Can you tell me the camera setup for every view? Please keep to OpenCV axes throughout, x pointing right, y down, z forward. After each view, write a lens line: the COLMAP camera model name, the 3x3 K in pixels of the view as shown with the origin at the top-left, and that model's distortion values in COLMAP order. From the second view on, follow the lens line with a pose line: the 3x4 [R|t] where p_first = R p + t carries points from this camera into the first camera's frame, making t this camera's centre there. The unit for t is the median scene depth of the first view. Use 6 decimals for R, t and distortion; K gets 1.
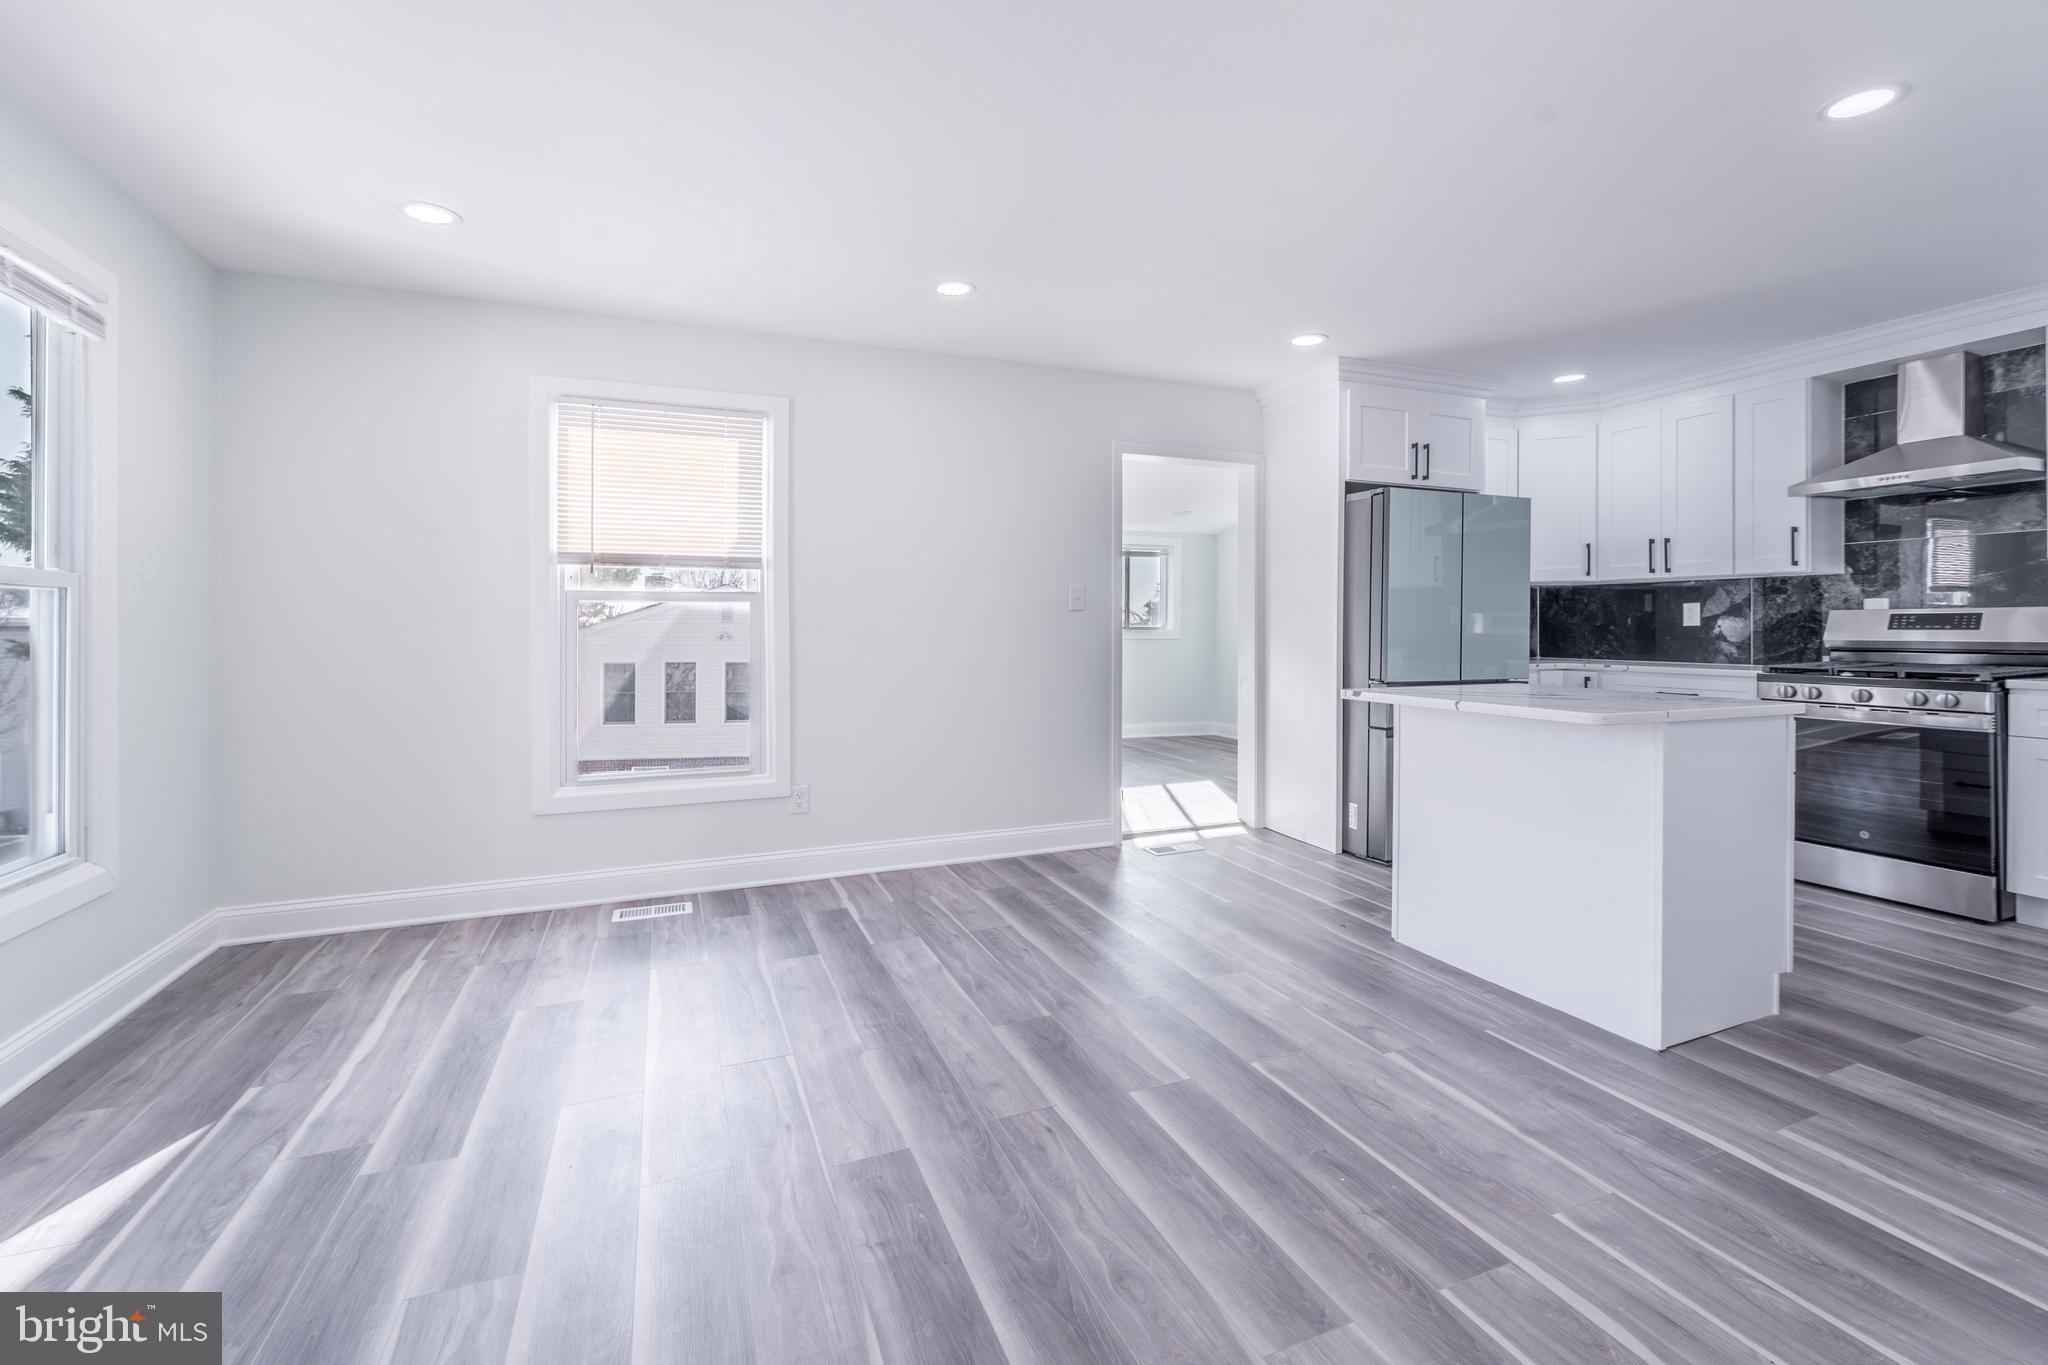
lens RADIAL K [[855.8, 0, 1025.7], [0, 855.8, 616.9], [0, 0, 1]] dist [0.002767, 0.000384]
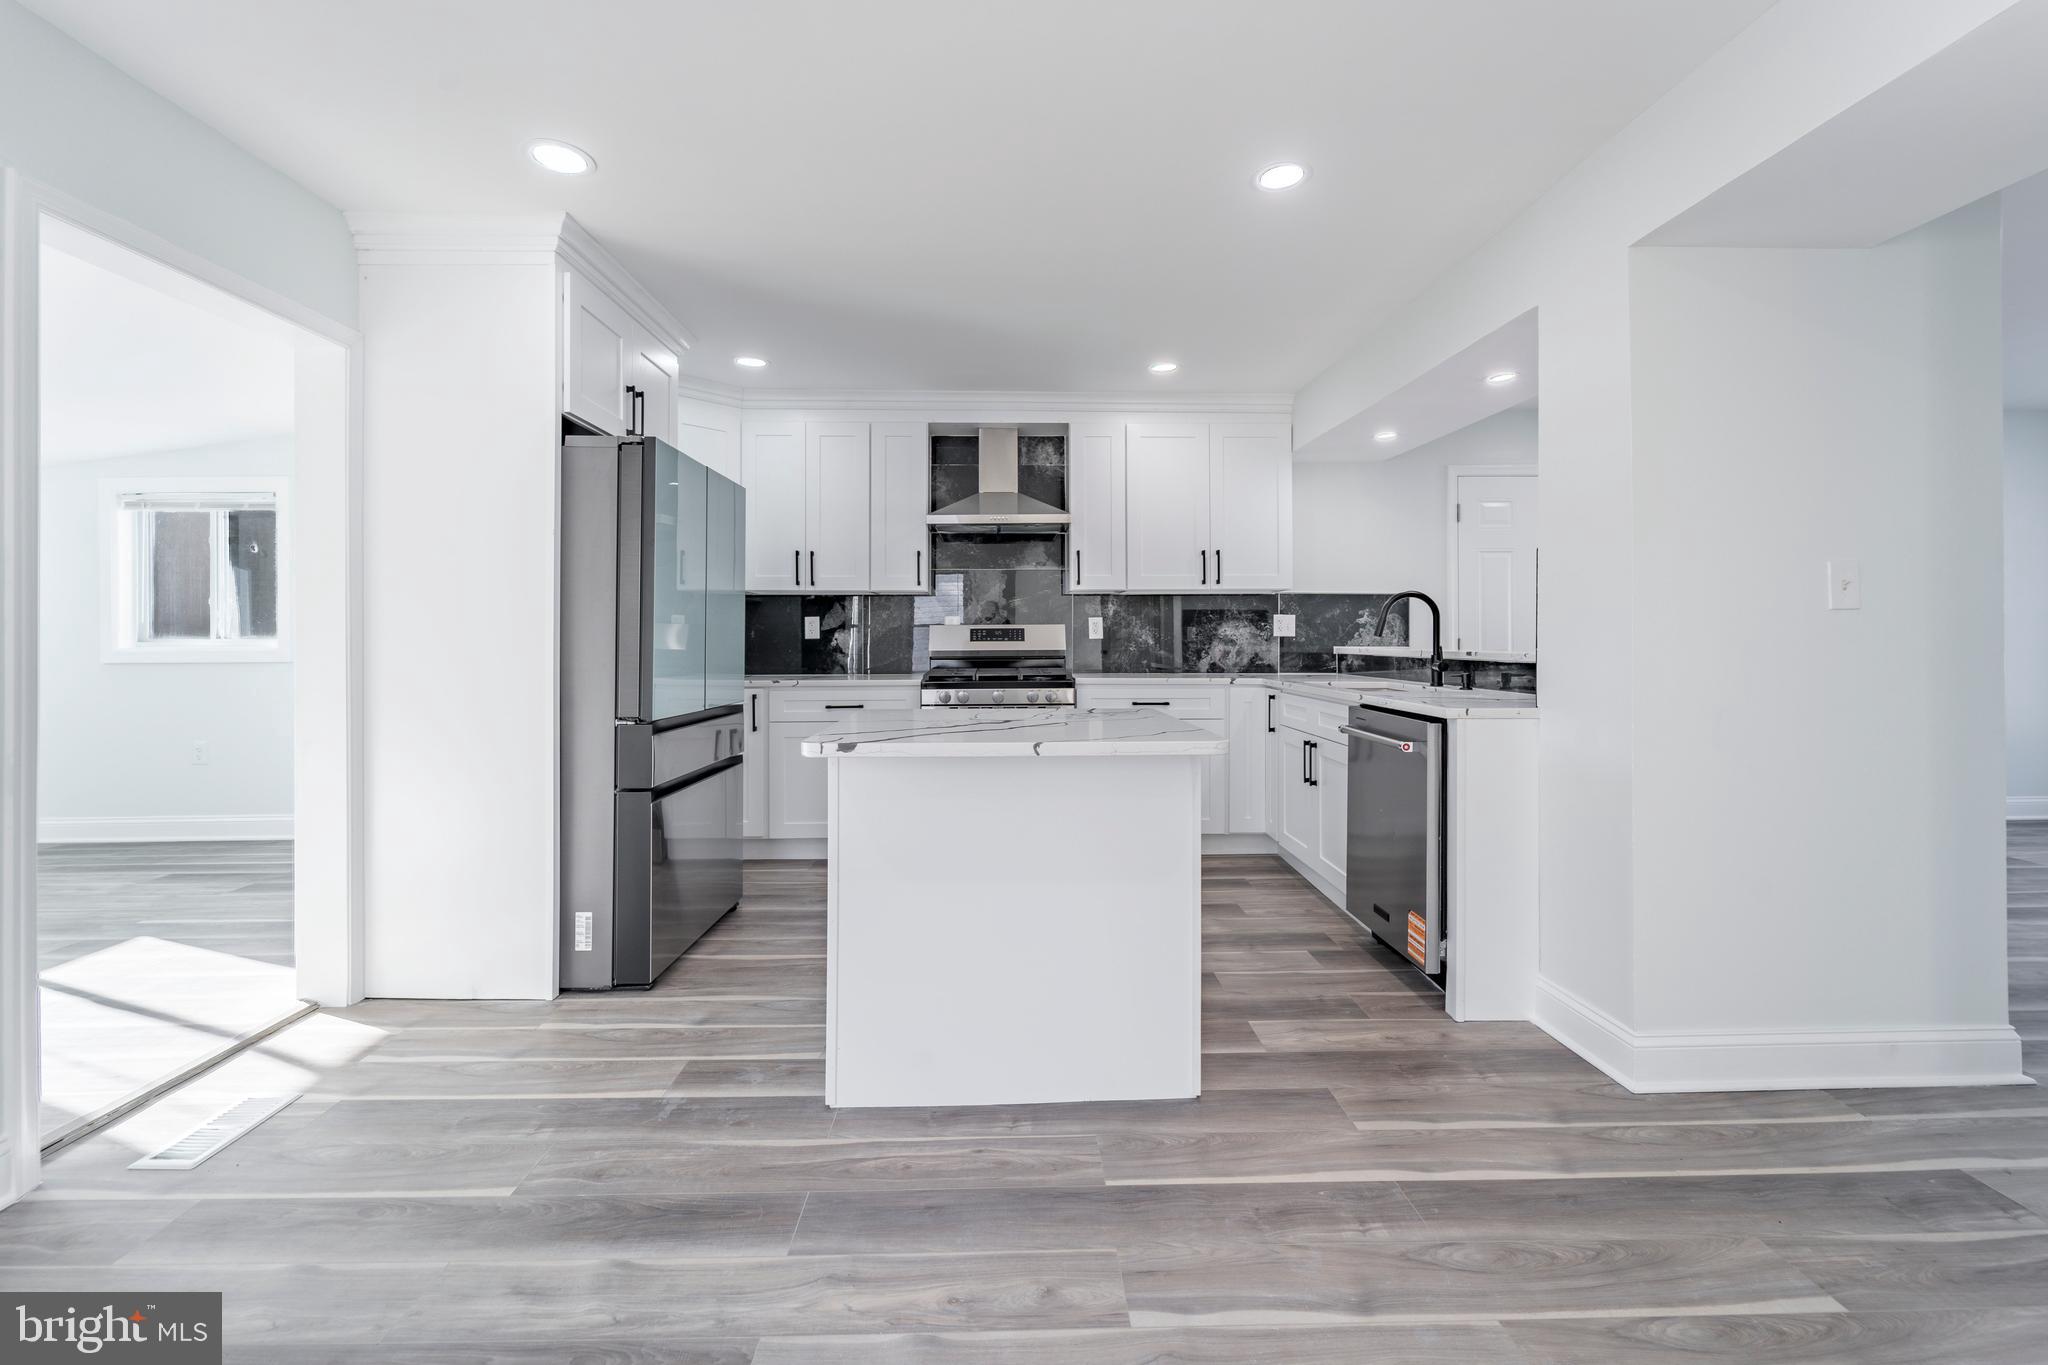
lens RADIAL K [[846.5, 0, 1030.5], [0, 846.5, 643.4], [0, 0, 1]] dist [0.000914, -0.000016]
pose [[0.358792, -0.008416, 0.933380, -0.113460], [-0.007342, 0.999903, 0.011838, 0.002633], [-0.933389, -0.011100, 0.358695, 0.533257]]
